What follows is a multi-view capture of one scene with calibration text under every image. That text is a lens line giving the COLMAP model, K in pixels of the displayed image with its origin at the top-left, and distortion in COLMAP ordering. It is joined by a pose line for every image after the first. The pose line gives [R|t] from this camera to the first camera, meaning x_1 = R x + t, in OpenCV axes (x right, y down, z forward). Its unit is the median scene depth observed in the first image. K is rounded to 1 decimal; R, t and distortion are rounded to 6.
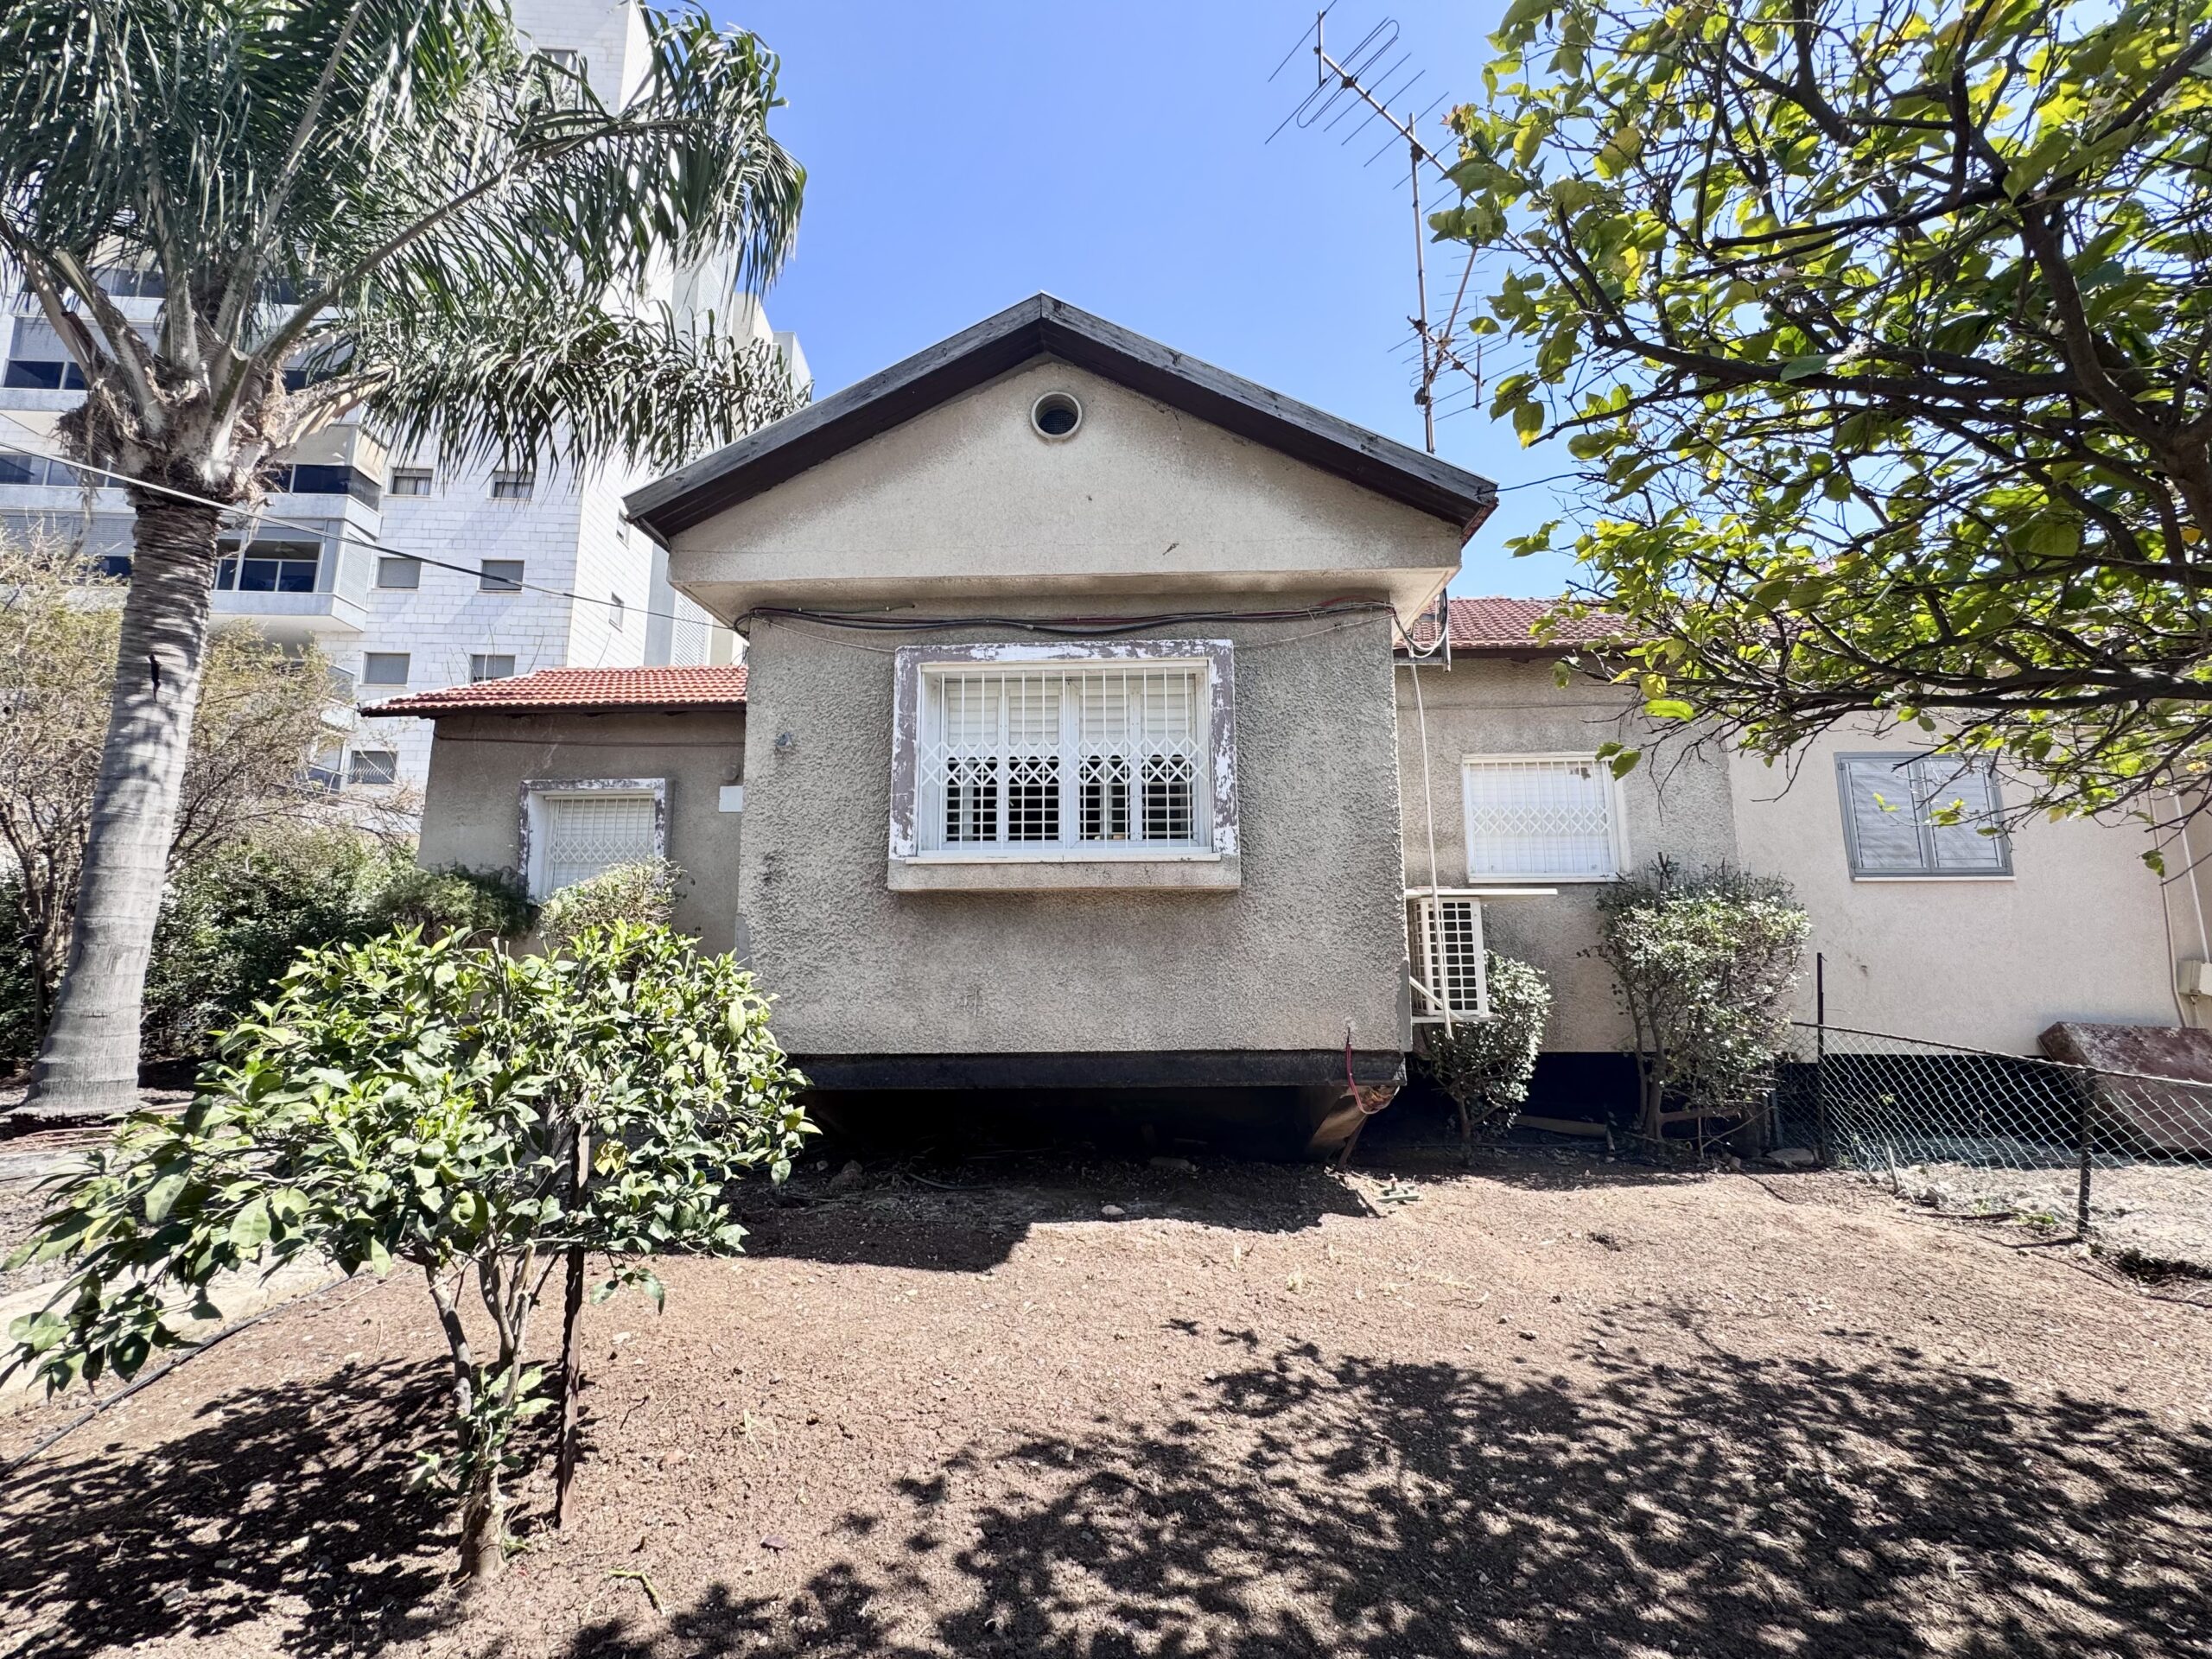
lens RADIAL K [[880.6, 0, 1103.2], [0, 880.6, 837.5], [0, 0, 1]] dist [-0.000394, -0.001032]
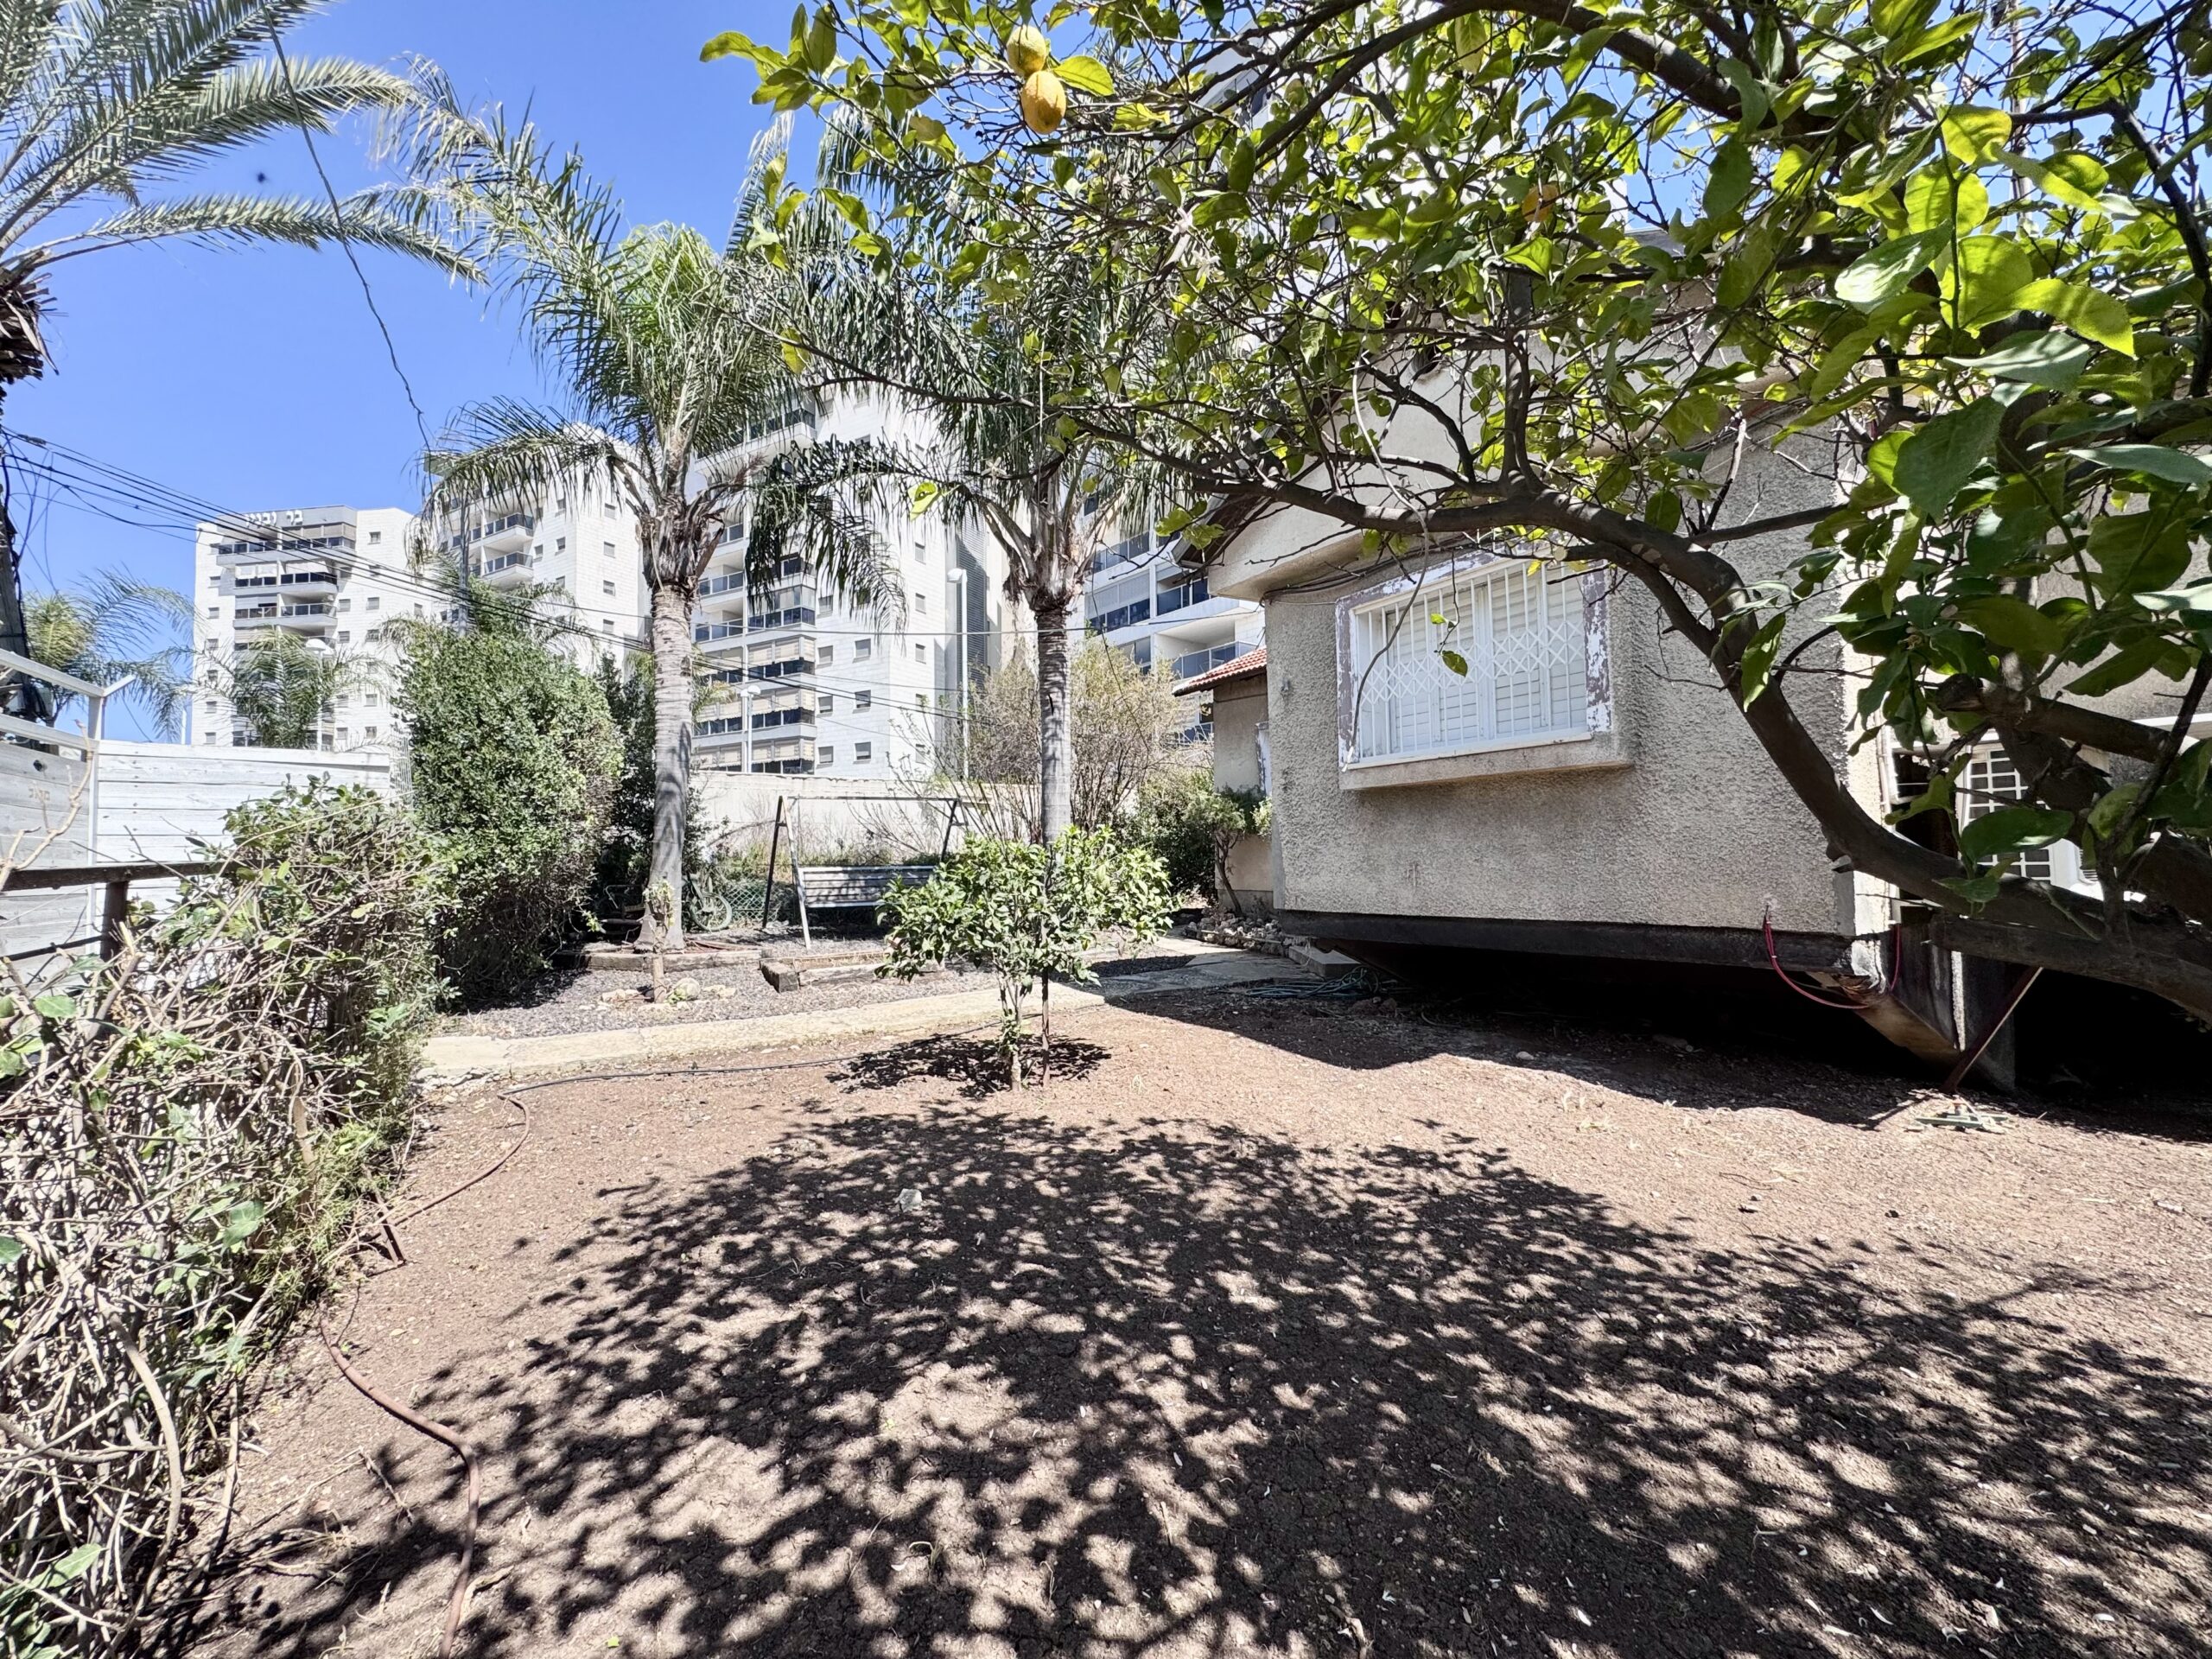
lens RADIAL K [[880.6, 0, 1102.3], [0, 880.6, 830.6], [0, 0, 1]] dist [-0.000394, -0.001032]
pose [[0.571509, -0.036651, -0.819777, 1.021640], [0.143467, 0.988078, 0.055843, -0.010947], [0.807957, -0.149526, 0.569954, -0.074349]]
